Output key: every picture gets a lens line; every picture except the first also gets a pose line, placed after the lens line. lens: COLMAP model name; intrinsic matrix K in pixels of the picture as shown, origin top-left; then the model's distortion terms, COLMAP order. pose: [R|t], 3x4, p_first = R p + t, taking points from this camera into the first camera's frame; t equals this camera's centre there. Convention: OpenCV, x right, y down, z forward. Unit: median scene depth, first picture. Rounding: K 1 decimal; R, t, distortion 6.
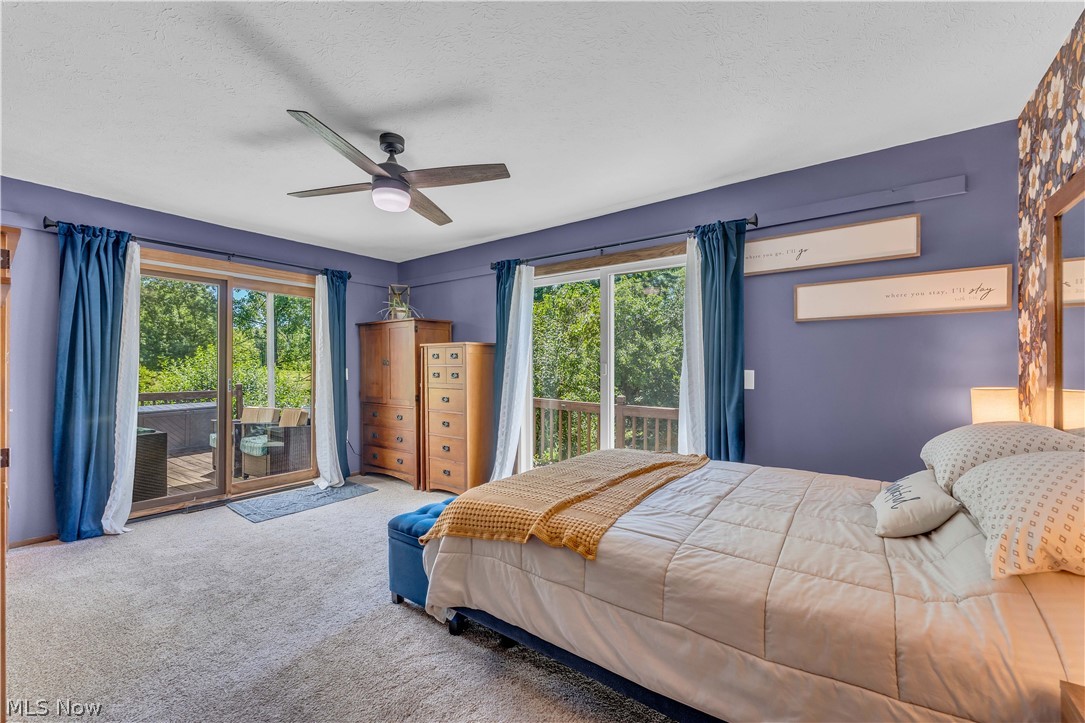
lens RADIAL K [[439.2, 0, 539.1], [0, 439.2, 367.1], [0, 0, 1]] dist [-0.002304, 0.000067]
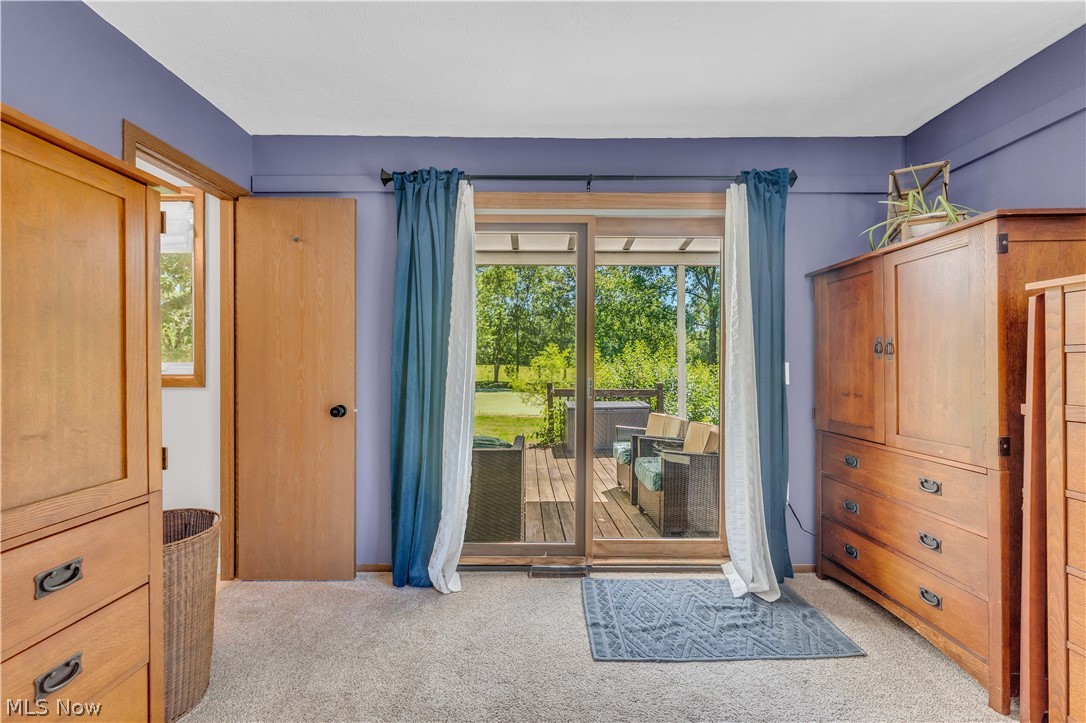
lens RADIAL K [[440.0, 0, 523.5], [0, 440.0, 368.1], [0, 0, 1]] dist [-0.004811, 0.000359]
pose [[0.578370, 0.004063, -0.815764, -0.209541], [-0.000844, 0.999990, 0.004382, 0.008403], [0.815774, -0.001846, 0.578368, 0.479820]]
